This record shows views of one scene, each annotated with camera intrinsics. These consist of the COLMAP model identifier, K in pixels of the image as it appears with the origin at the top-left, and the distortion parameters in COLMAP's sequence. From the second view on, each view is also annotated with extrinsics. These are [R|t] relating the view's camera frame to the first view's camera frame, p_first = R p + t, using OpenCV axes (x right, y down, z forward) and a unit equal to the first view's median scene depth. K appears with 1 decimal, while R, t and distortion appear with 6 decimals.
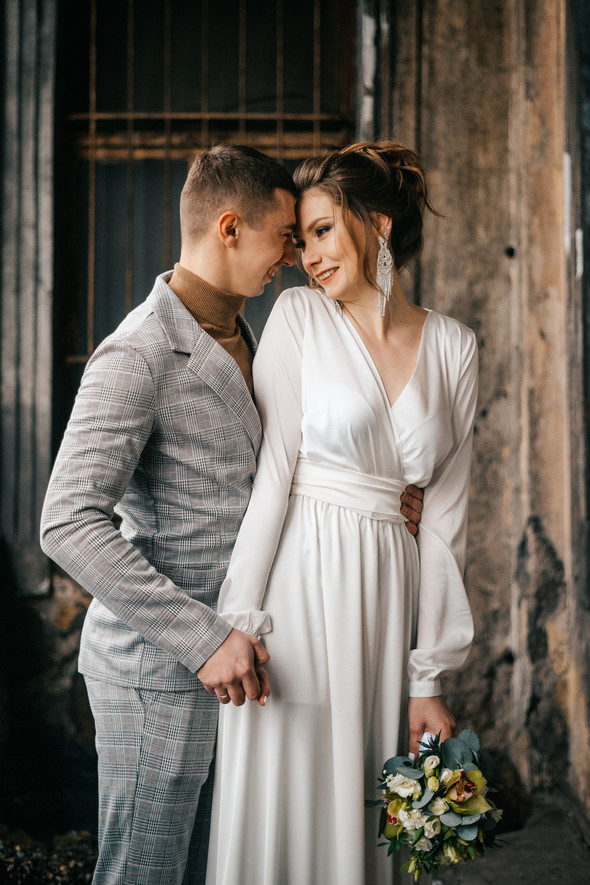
lens RADIAL K [[1545.5, 0, 278.6], [0, 1545.5, 361.5], [0, 0, 1]] dist [-0.024452, 0.000000]
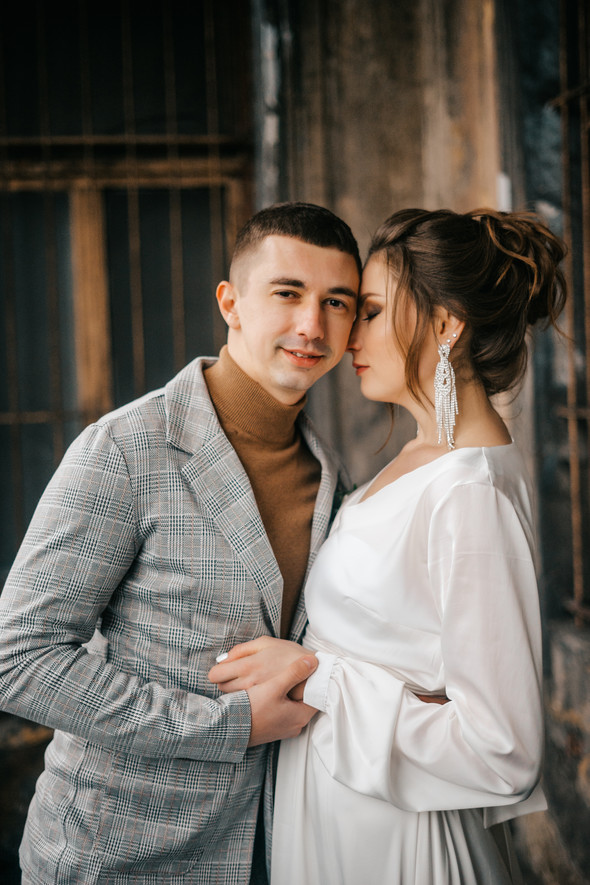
lens RADIAL K [[1349.7, 0, 293.8], [0, 1349.7, 427.0], [0, 0, 1]] dist [0.006092, 0.000000]
pose [[0.988409, -0.046488, 0.144519, -0.051657], [0.038703, 0.997668, 0.056224, -0.034055], [-0.146796, -0.049979, 0.987903, 0.210232]]
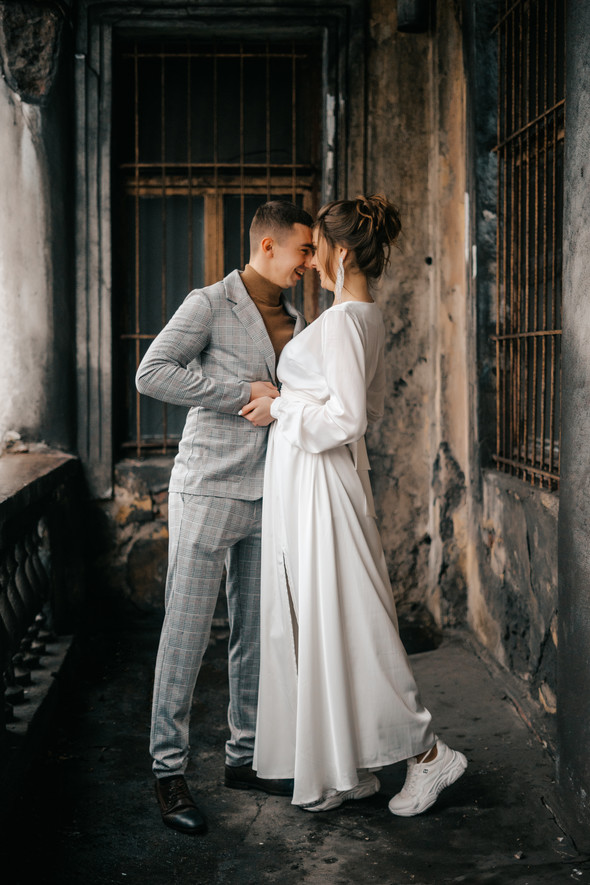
lens RADIAL K [[1318.1, 0, 284.4], [0, 1318.1, 436.8], [0, 0, 1]] dist [-0.024481, 0.000000]
pose [[0.999390, -0.006567, 0.034288, -0.028258], [0.004456, 0.998110, 0.061286, 0.017540], [-0.034626, -0.061096, 0.997531, -0.234388]]
